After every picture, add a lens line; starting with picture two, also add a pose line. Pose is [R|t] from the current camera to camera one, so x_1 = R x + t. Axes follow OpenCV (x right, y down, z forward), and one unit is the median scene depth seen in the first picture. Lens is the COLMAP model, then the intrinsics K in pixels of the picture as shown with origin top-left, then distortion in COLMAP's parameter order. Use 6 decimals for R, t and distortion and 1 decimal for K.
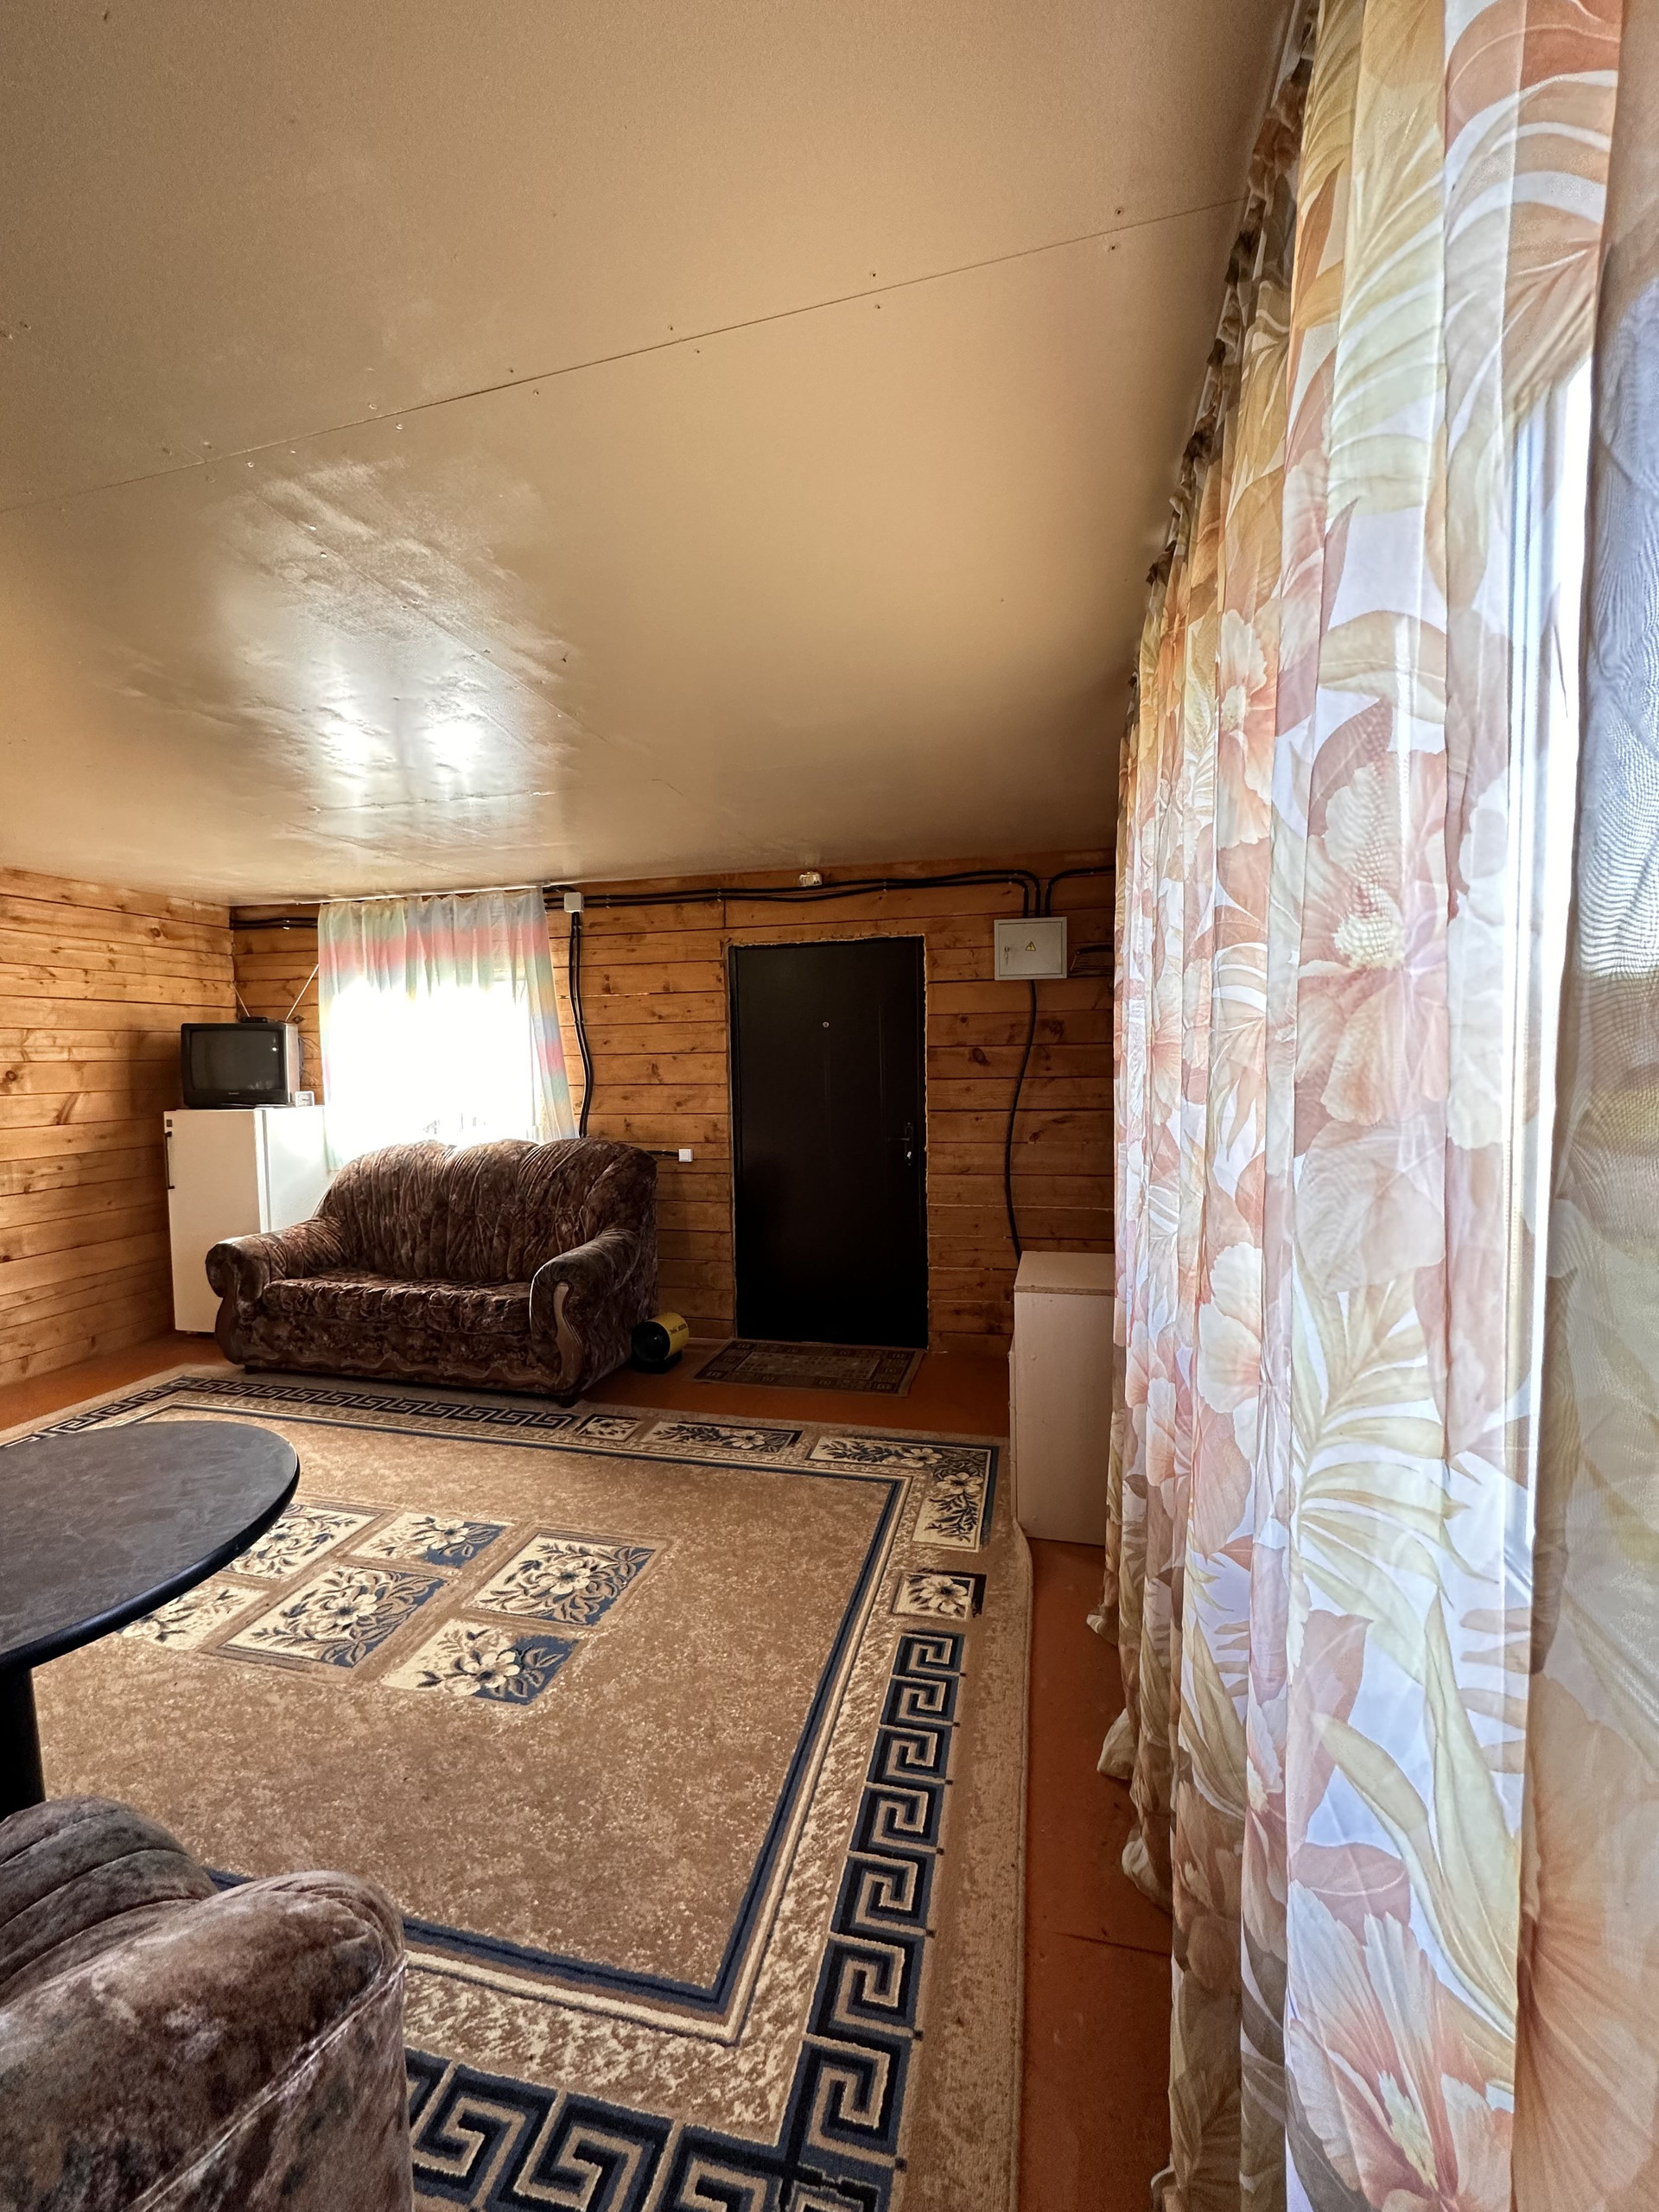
lens RADIAL K [[879.9, 0, 834.6], [0, 879.9, 1104.2], [0, 0, 1]] dist [-0.003171, 0.000486]
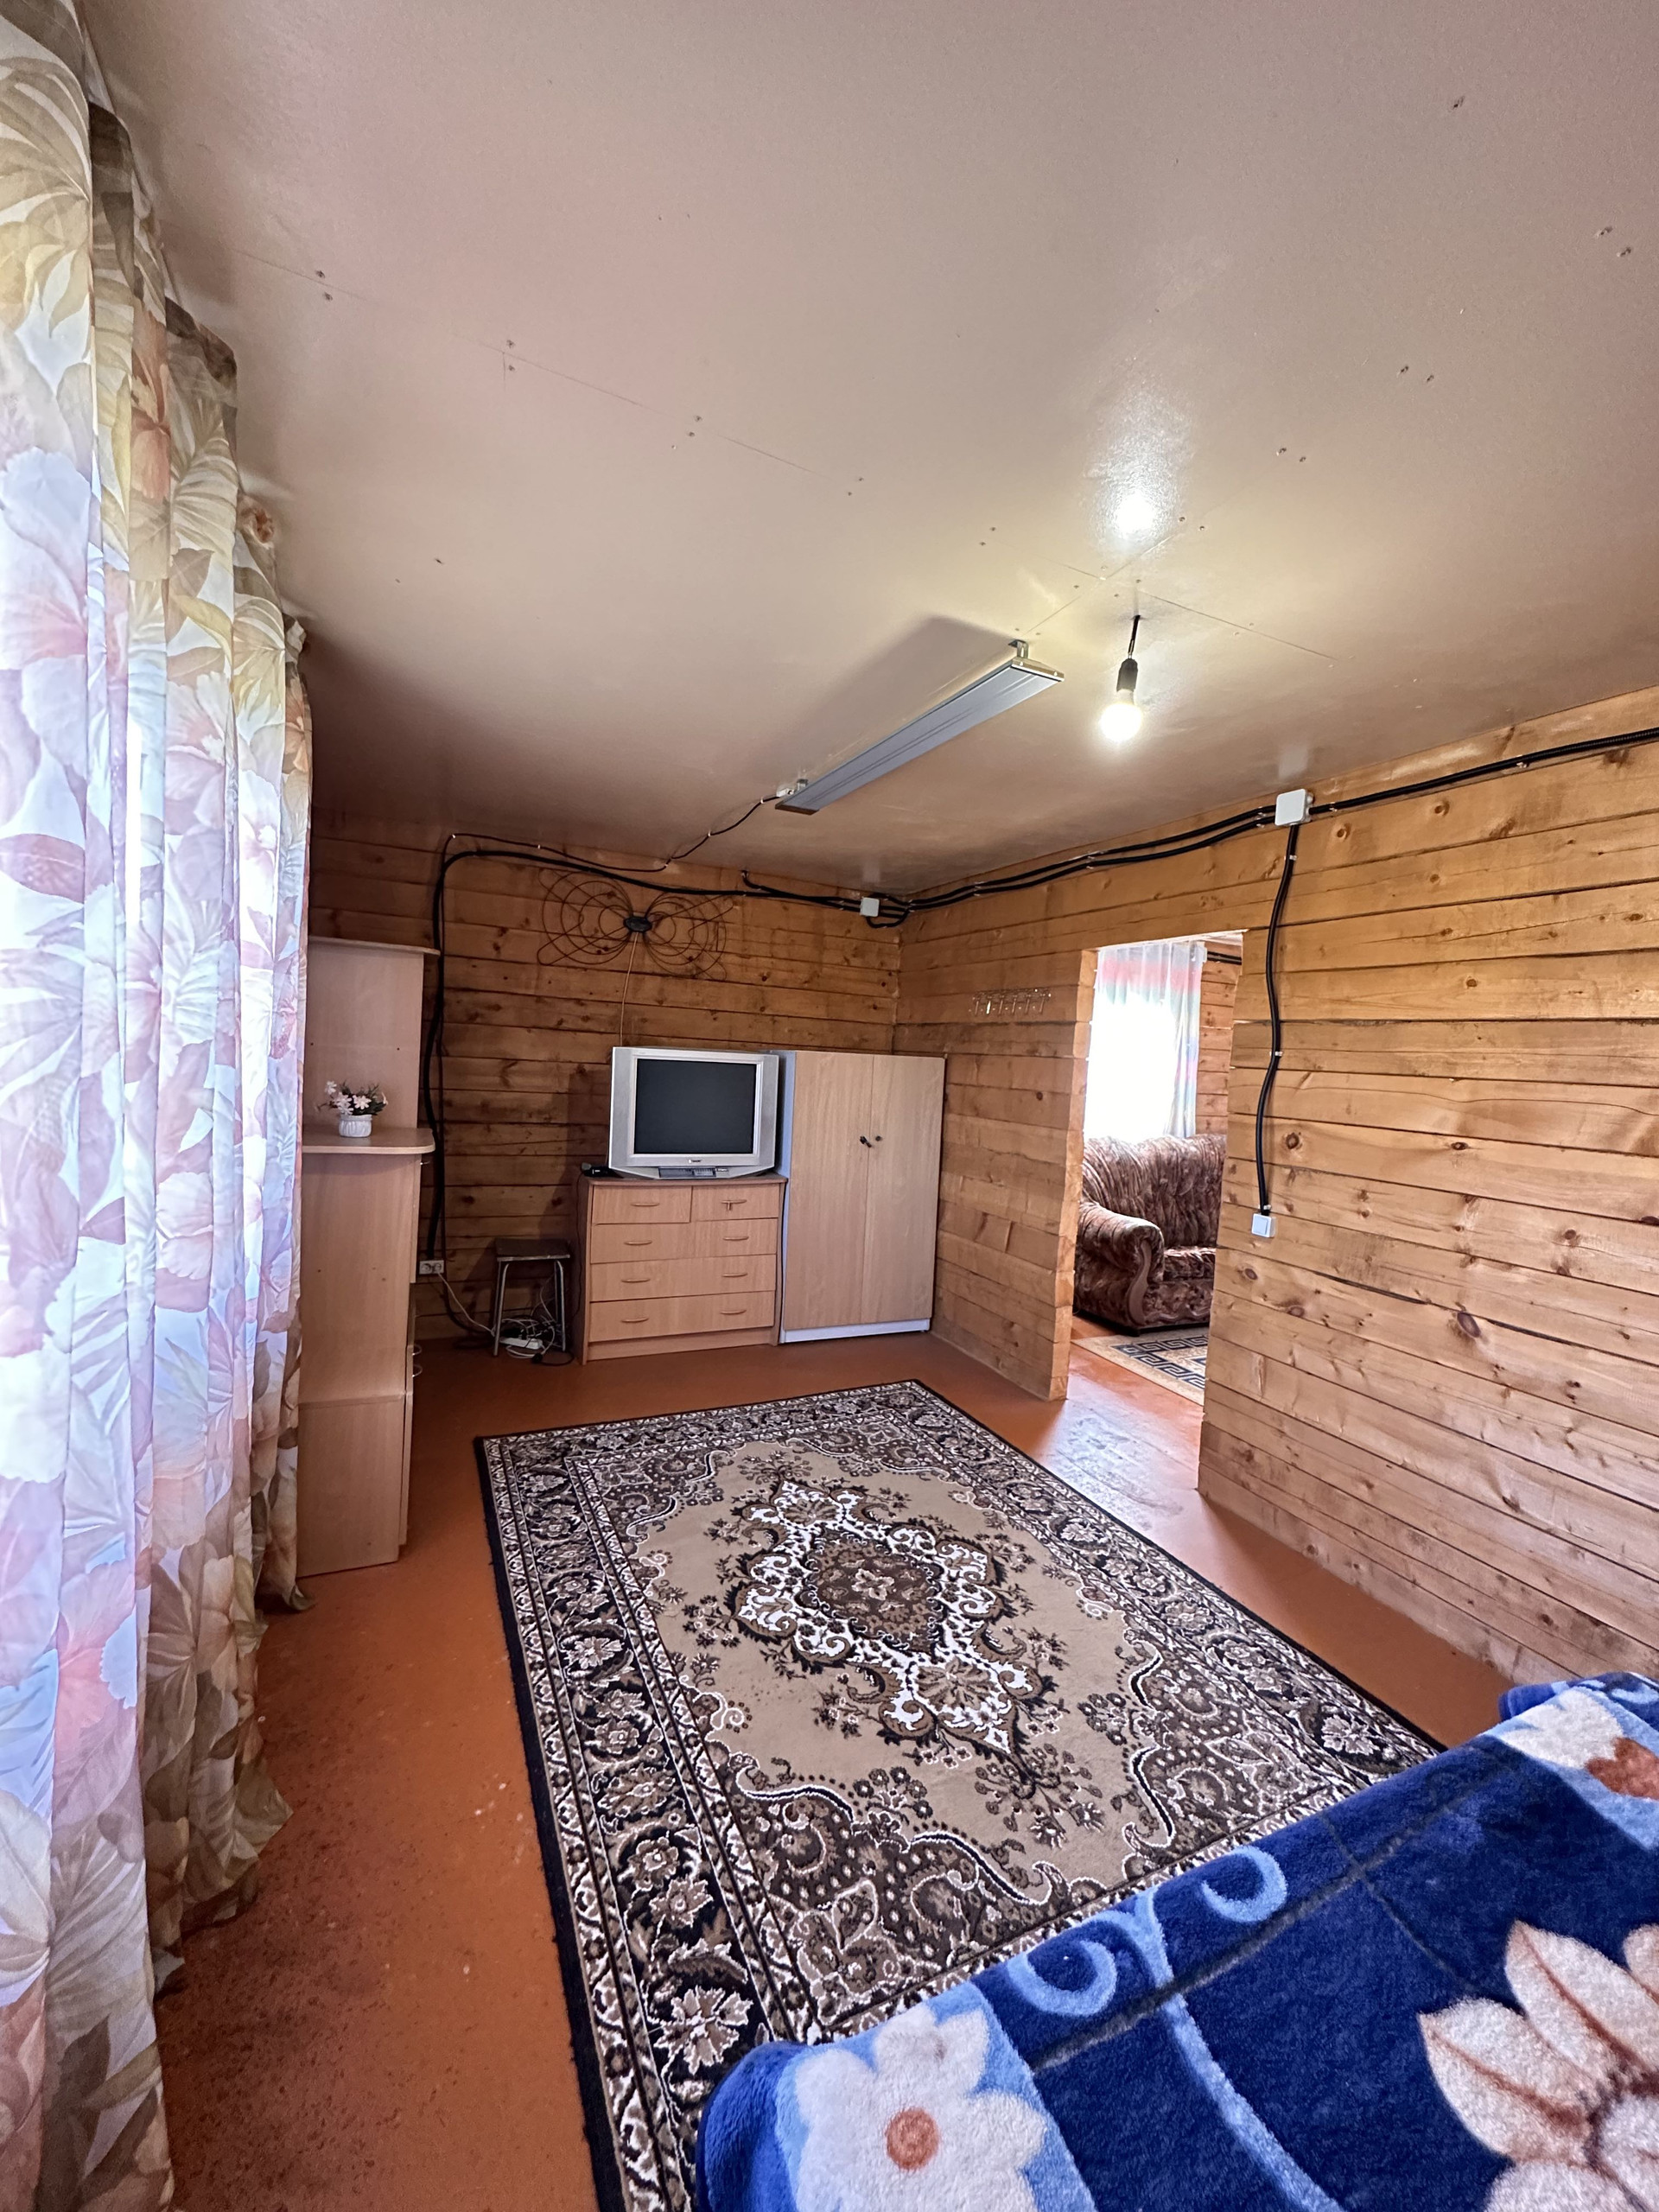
lens RADIAL K [[879.9, 0, 834.0], [0, 879.9, 1107.8], [0, 0, 1]] dist [-0.003171, 0.000486]
pose [[0.782111, 0.021919, 0.622753, -2.025179], [-0.029606, 0.999560, 0.002001, 0.016511], [-0.622435, -0.020002, 0.782416, 0.410710]]
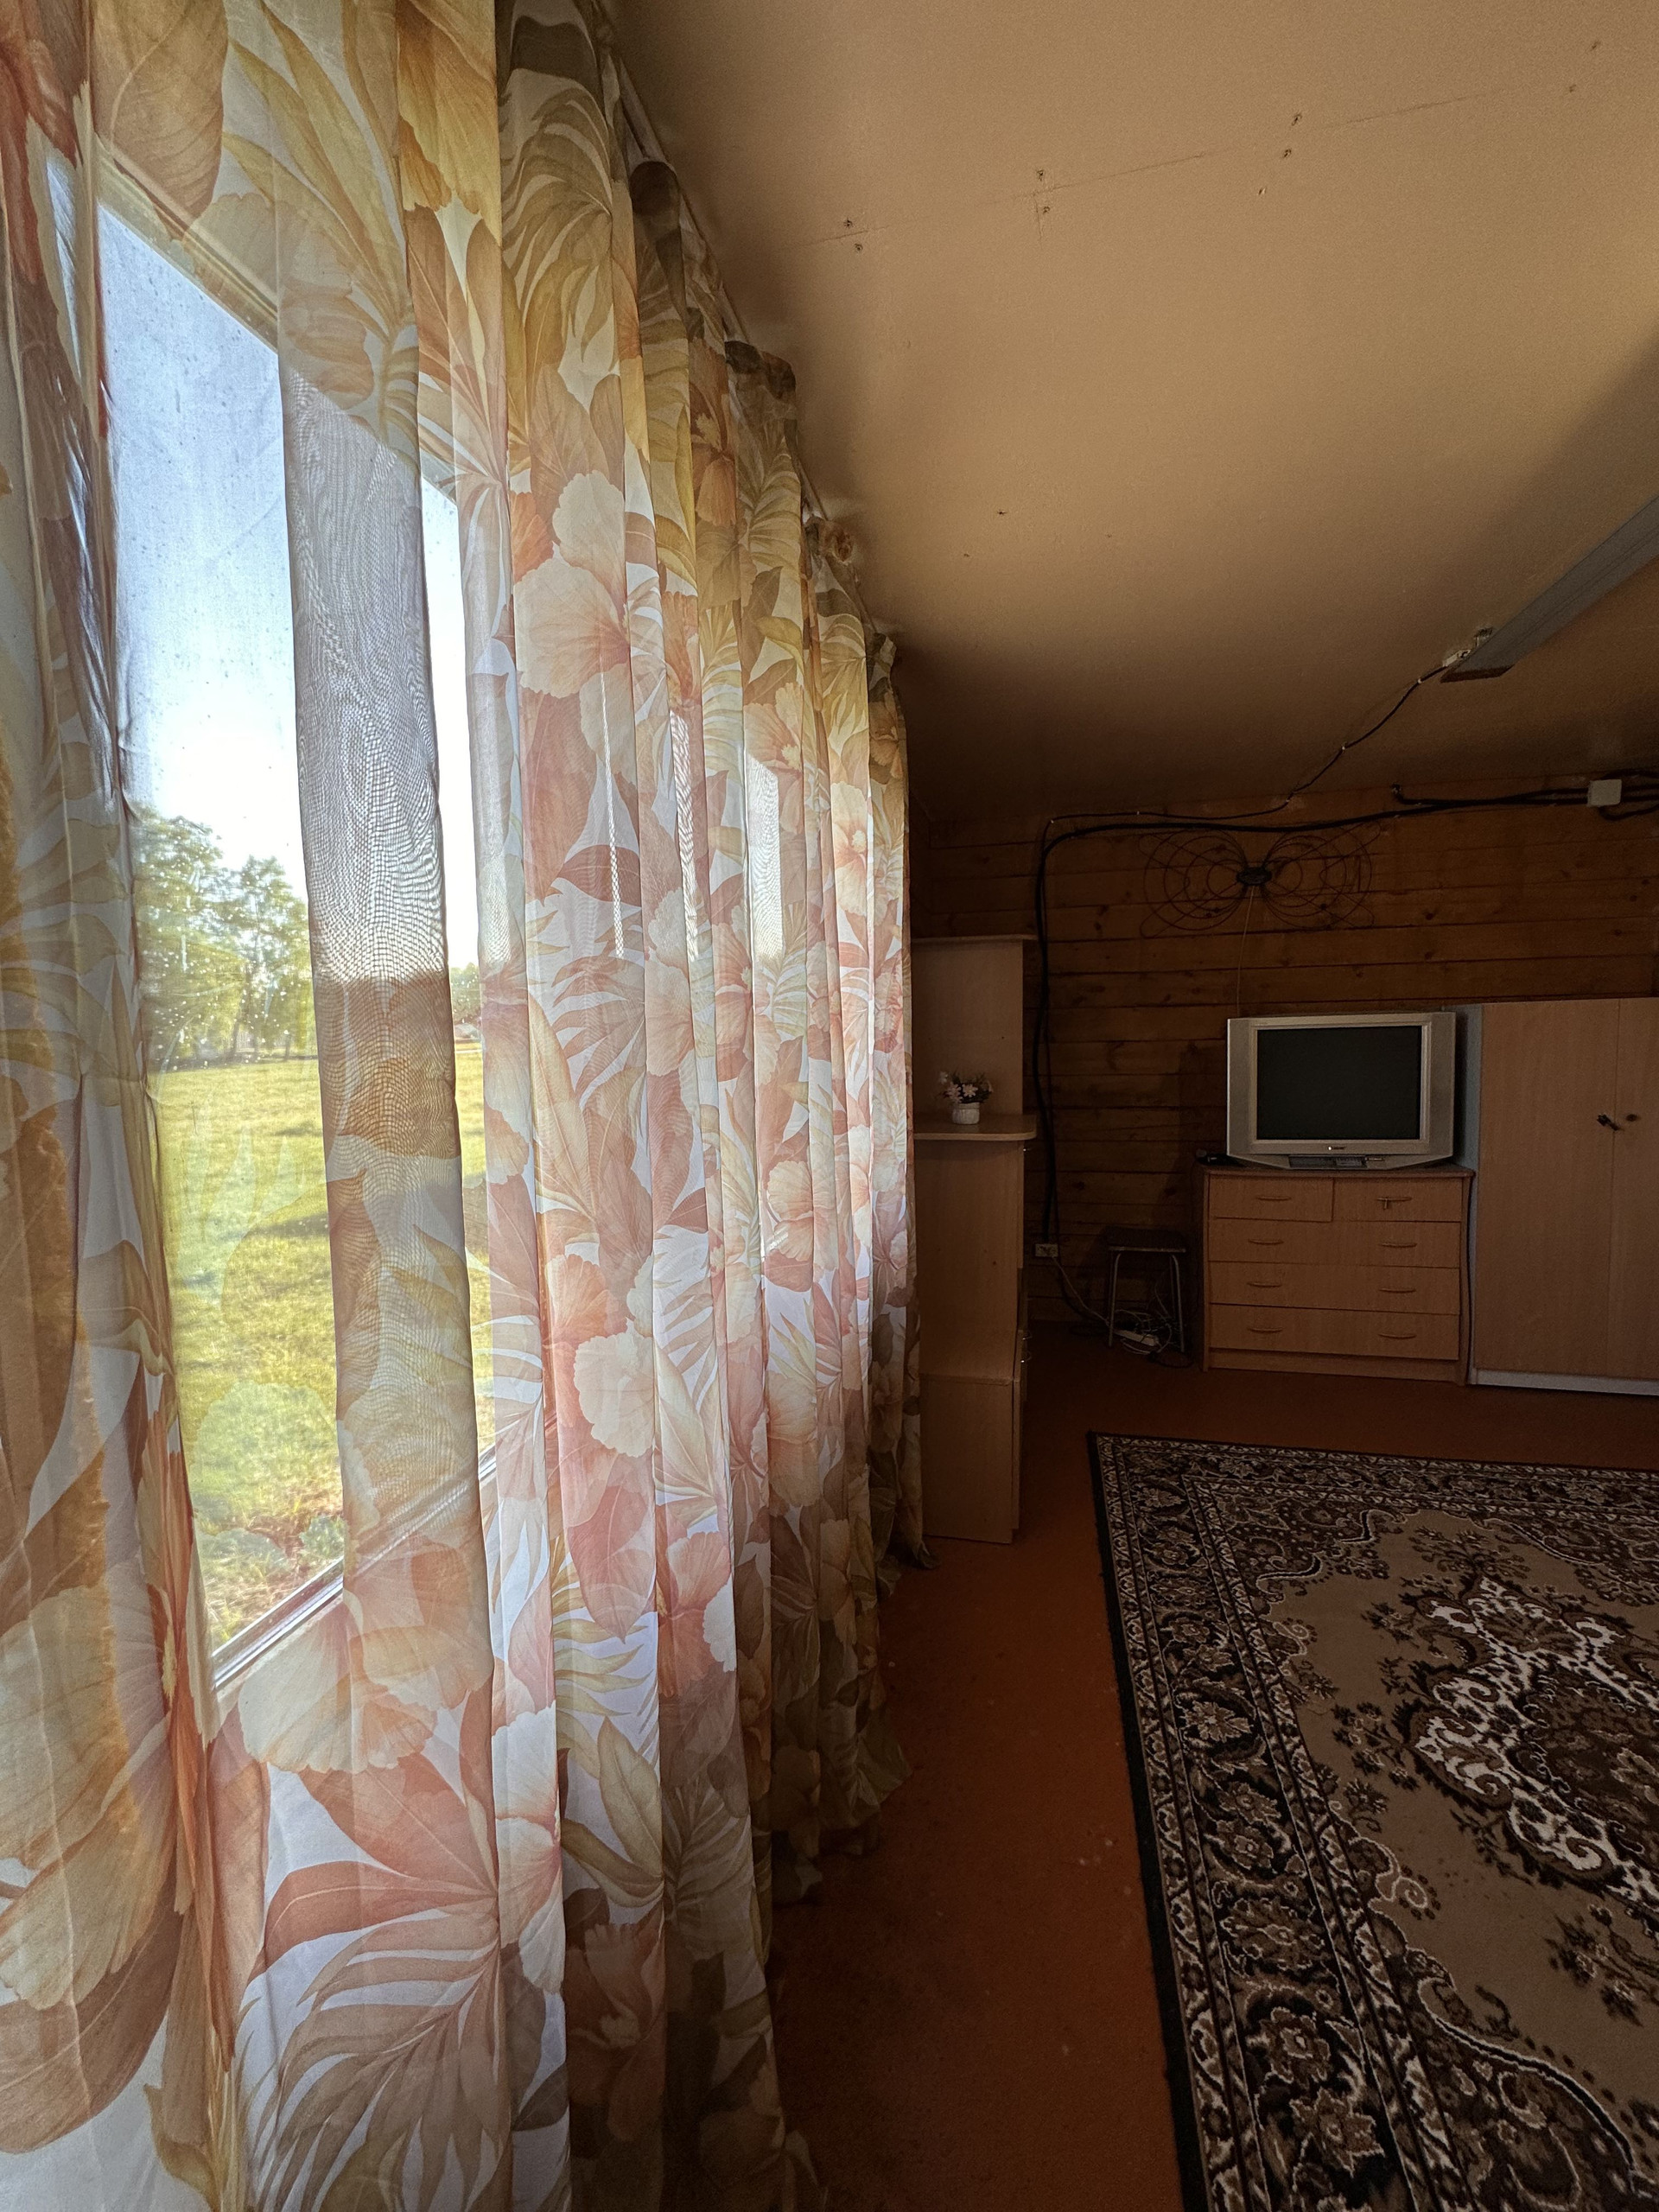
lens RADIAL K [[879.9, 0, 834.5], [0, 879.9, 1105.0], [0, 0, 1]] dist [-0.003171, 0.000486]
pose [[0.999914, -0.011613, -0.006025, -1.987664], [0.011754, 0.999647, 0.023816, 0.017874], [0.005746, -0.023885, 0.999698, 0.467874]]
